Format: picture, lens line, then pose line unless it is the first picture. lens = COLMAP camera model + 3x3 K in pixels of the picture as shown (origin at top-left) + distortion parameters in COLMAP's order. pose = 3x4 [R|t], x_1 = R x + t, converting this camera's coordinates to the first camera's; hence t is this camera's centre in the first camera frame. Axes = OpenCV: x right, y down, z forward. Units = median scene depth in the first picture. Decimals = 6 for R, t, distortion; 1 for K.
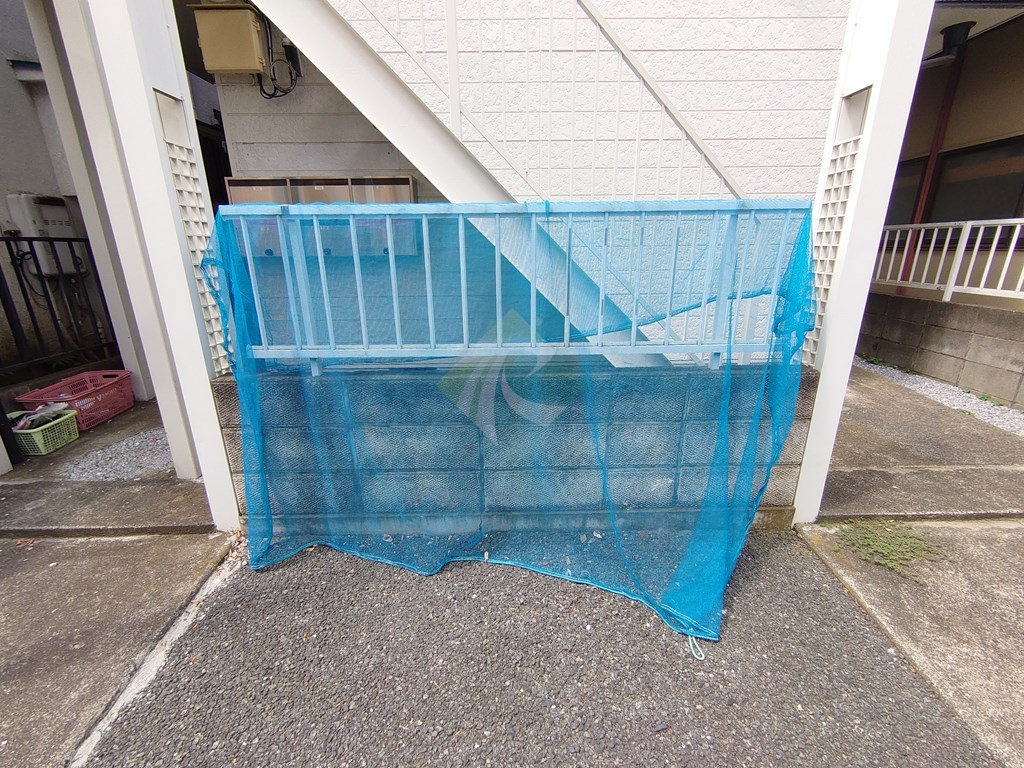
lens RADIAL K [[441.2, 0, 510.0], [0, 441.2, 383.0], [0, 0, 1]] dist [0.000534, -0.001760]
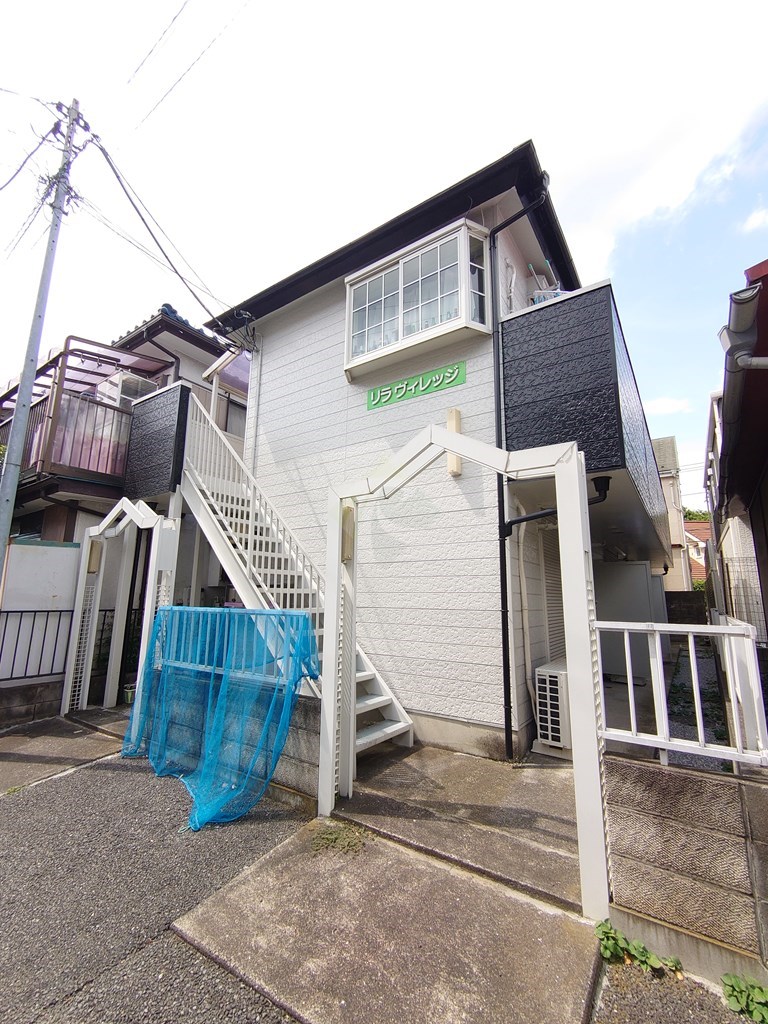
lens RADIAL K [[441.2, 0, 382.9], [0, 441.2, 512.0], [0, 0, 1]] dist [0.000534, -0.001760]
pose [[0.814164, -0.095620, -0.572708, 1.868100], [-0.190663, 0.887626, -0.419247, -0.010547], [0.548439, 0.450530, 0.704441, -0.436102]]
